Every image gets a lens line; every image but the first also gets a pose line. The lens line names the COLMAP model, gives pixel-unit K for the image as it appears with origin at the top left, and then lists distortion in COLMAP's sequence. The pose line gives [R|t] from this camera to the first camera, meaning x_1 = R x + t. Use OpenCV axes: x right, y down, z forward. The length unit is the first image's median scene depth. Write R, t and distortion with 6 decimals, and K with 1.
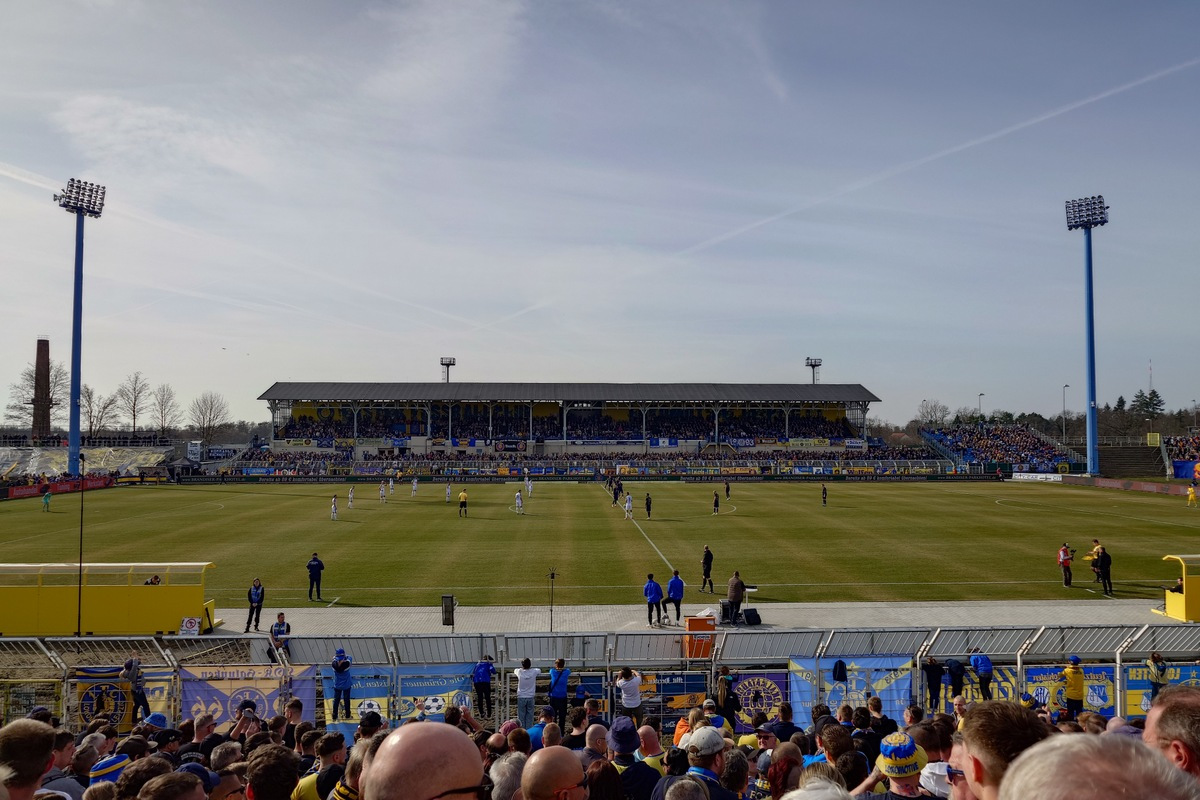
lens RADIAL K [[842.4, 0, 604.0], [0, 842.4, 400.3], [0, 0, 1]] dist [-0.005226, -0.001700]
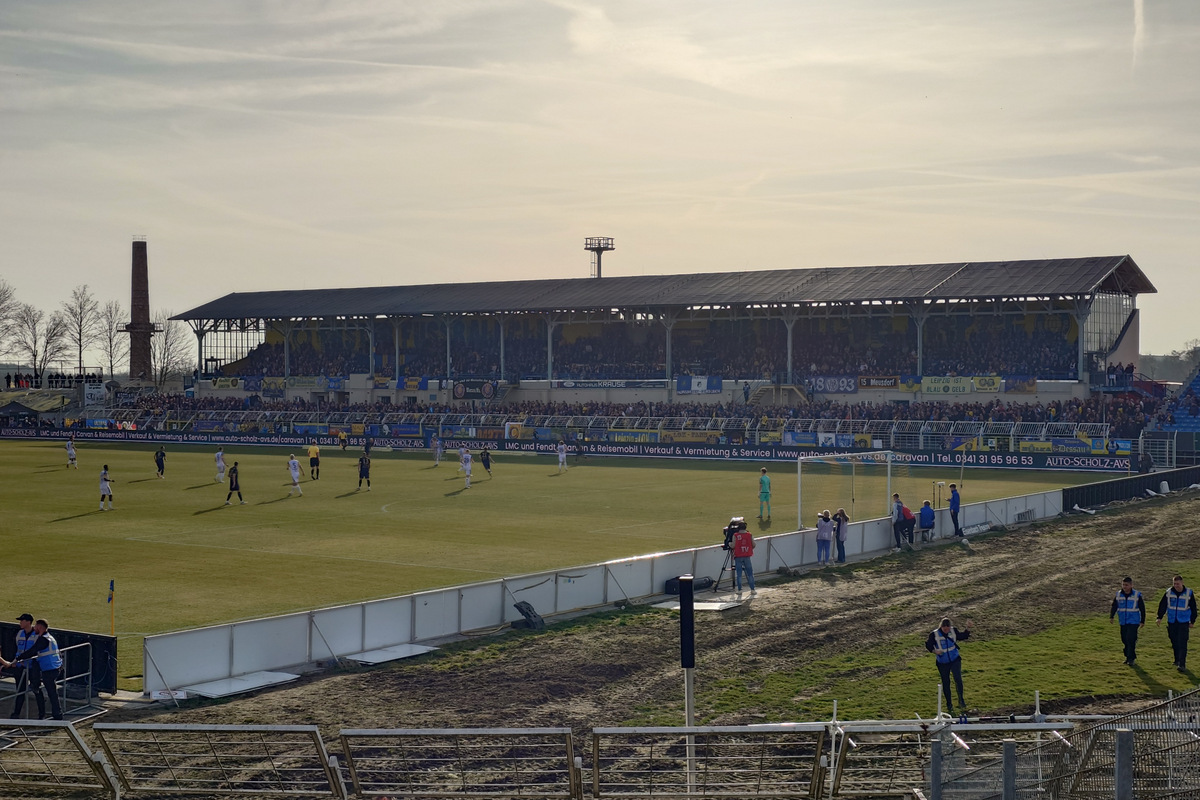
lens RADIAL K [[1653.0, 0, 586.8], [0, 1653.0, 372.5], [0, 0, 1]] dist [0.016316, 0.000000]
pose [[0.800217, -0.002521, -0.599705, 0.706203], [0.025686, 0.999218, 0.030073, 0.010539], [0.599160, -0.039469, 0.799656, 0.135193]]
